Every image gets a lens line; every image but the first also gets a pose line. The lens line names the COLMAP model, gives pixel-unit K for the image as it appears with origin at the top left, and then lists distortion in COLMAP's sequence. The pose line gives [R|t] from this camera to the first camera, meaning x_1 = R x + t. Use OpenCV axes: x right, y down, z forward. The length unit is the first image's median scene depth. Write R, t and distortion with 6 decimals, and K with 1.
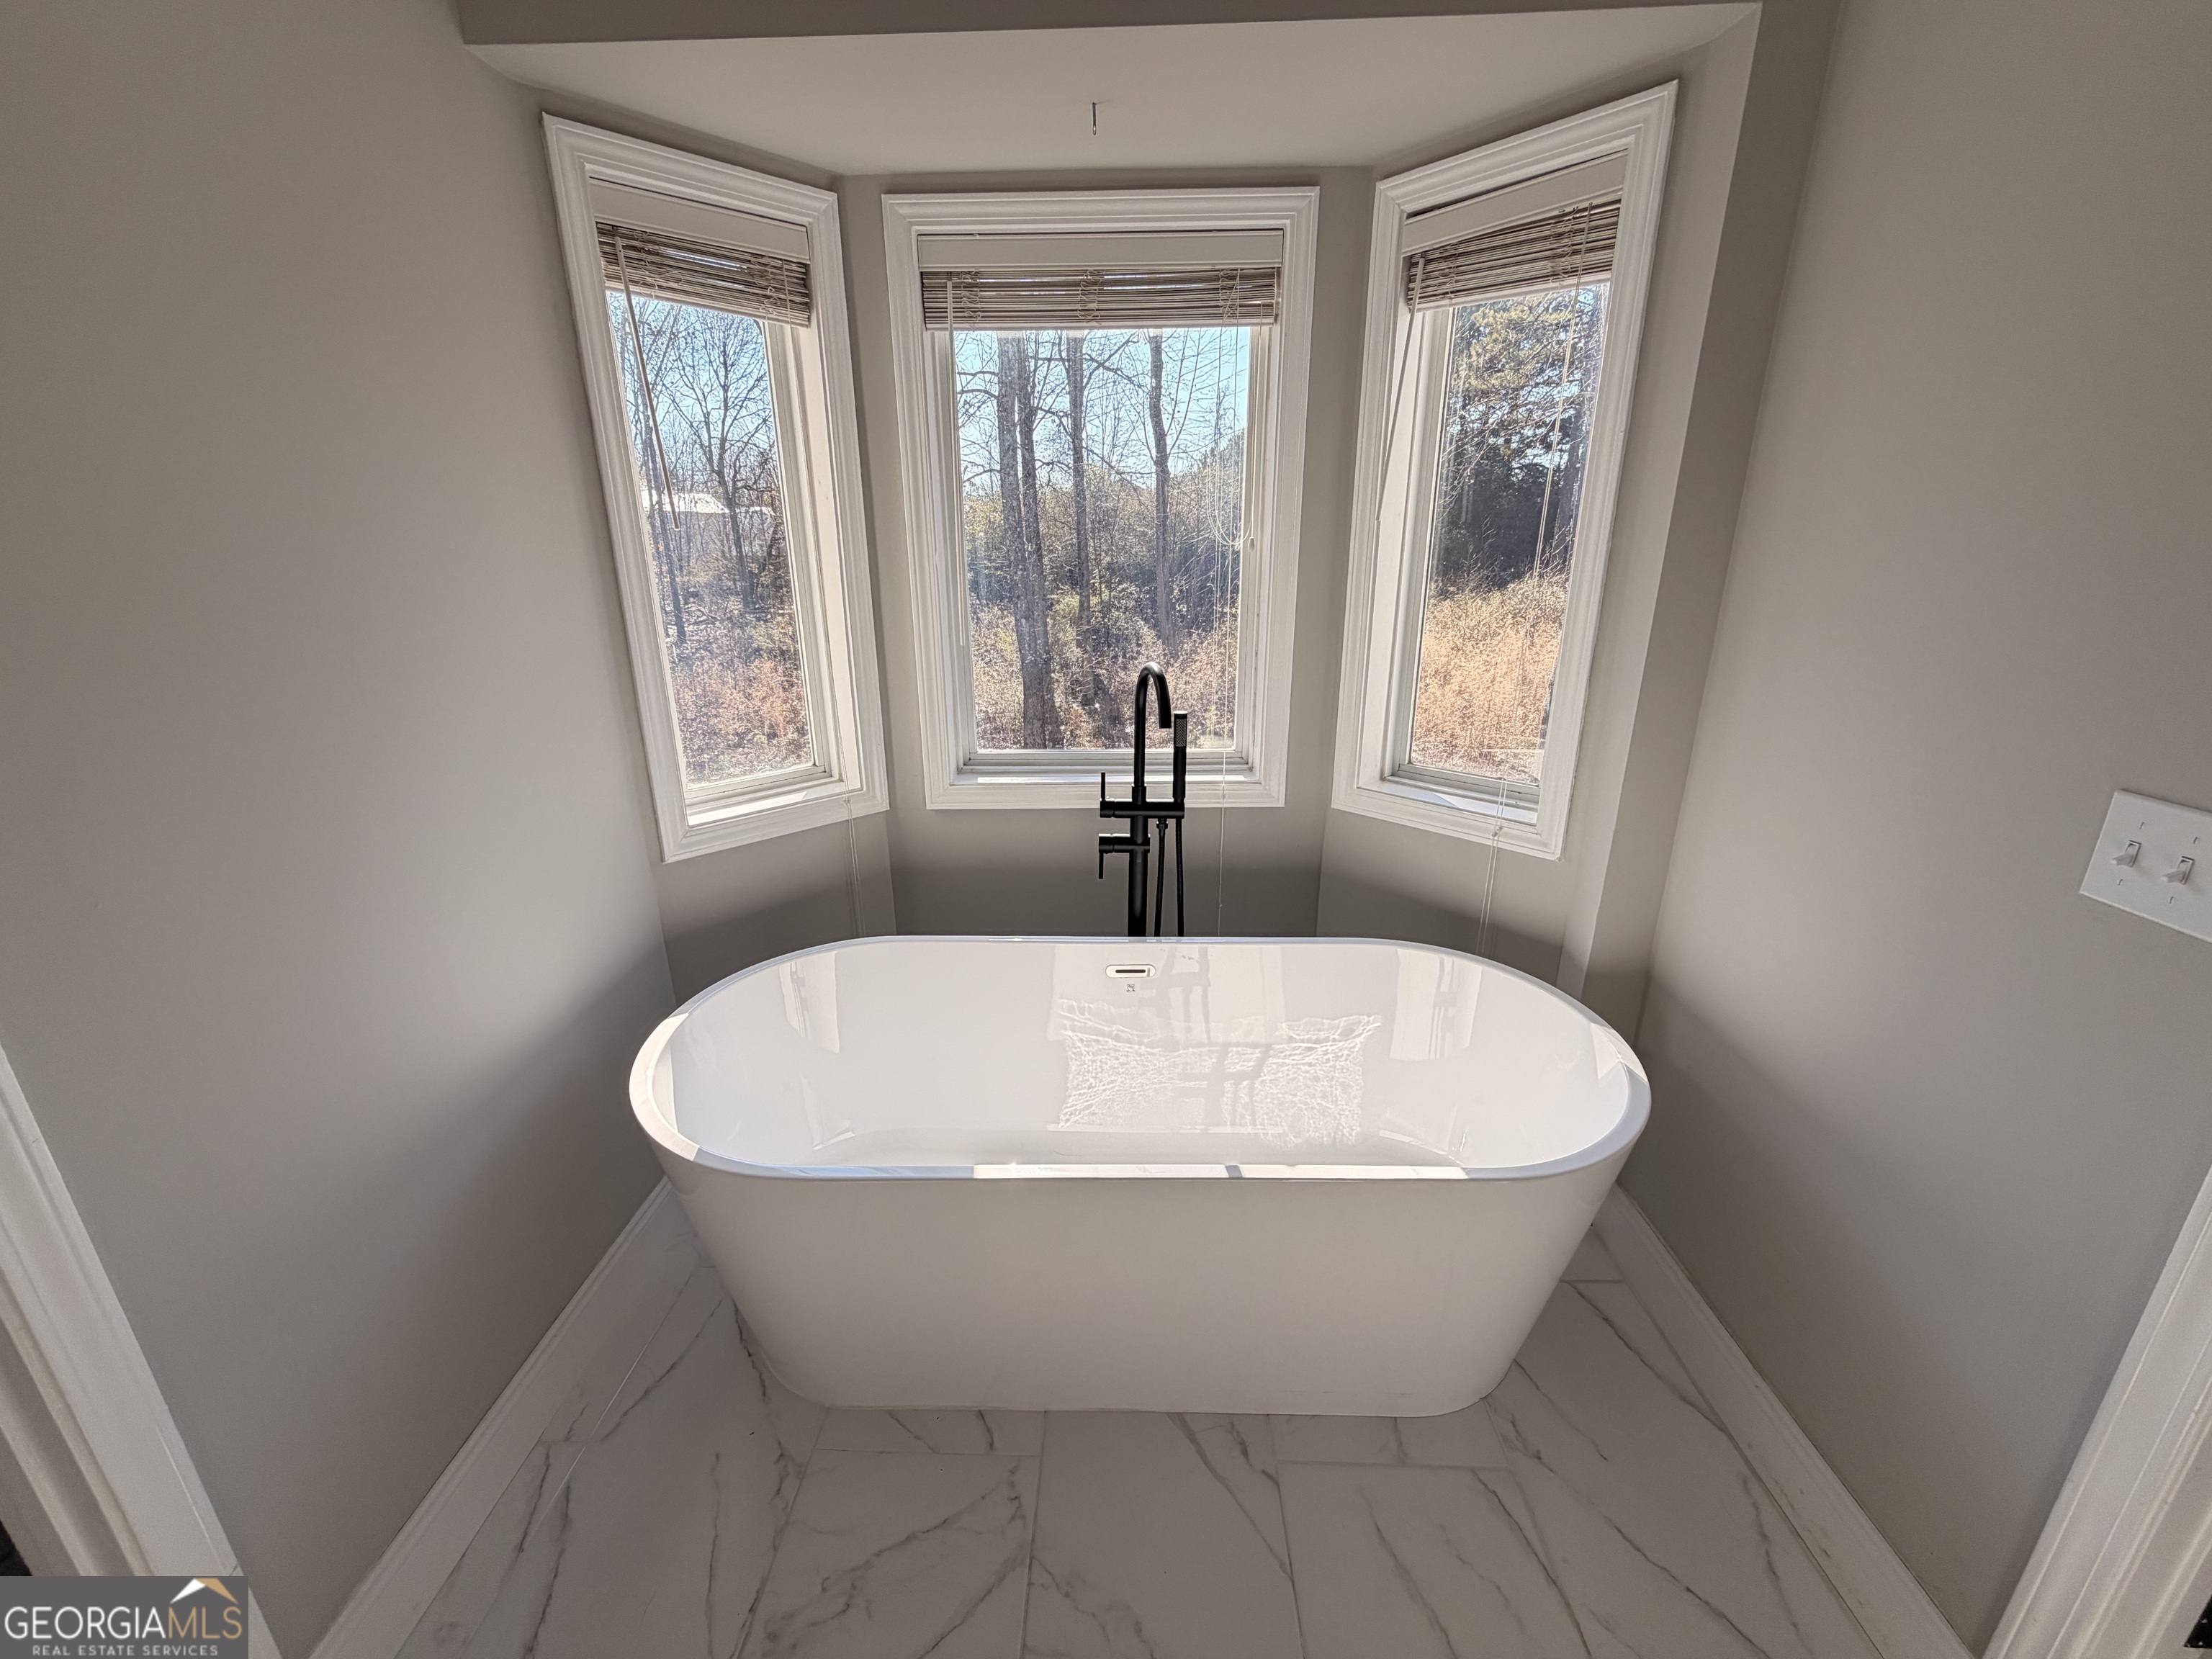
lens RADIAL K [[878.0, 0, 1097.7], [0, 878.0, 830.9], [0, 0, 1]] dist [-0.000318, -0.000195]
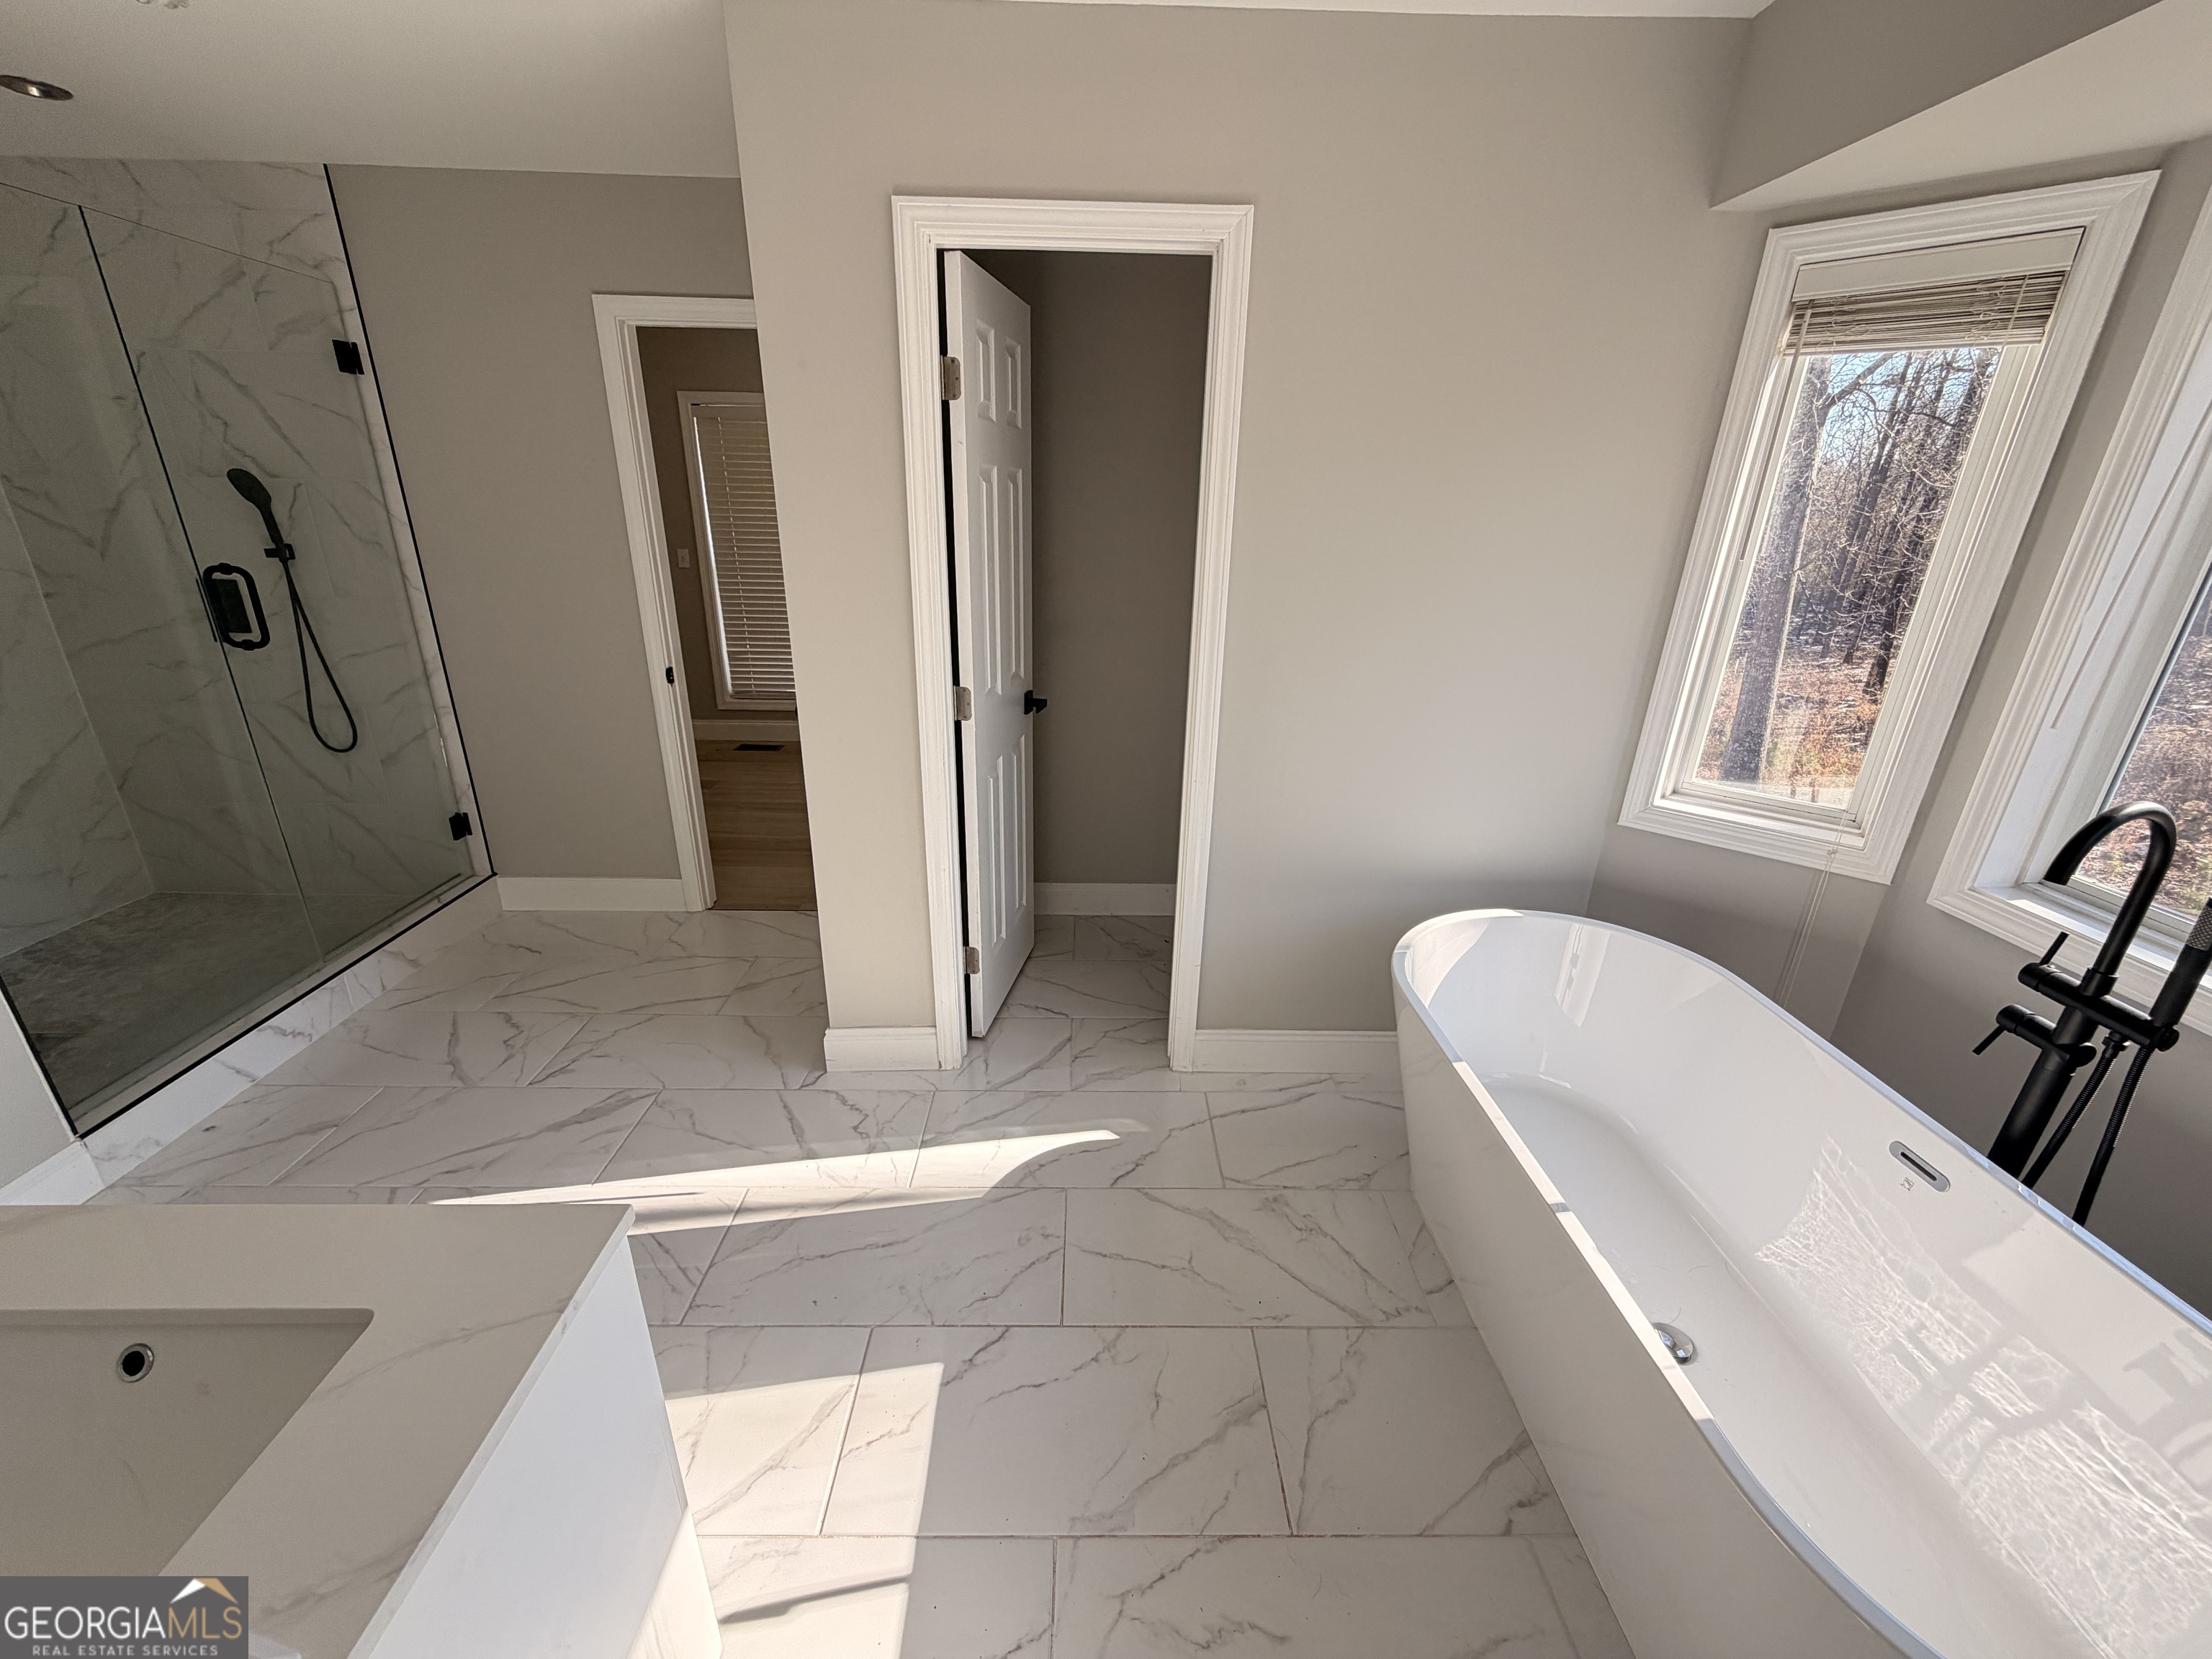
lens RADIAL K [[878.0, 0, 1096.1], [0, 878.0, 827.5], [0, 0, 1]] dist [-0.000318, -0.000195]
pose [[0.044491, 0.358726, -0.932382, 0.611019], [-0.331283, 0.885794, 0.324993, -0.113490], [0.942482, 0.294424, 0.158249, 0.110438]]
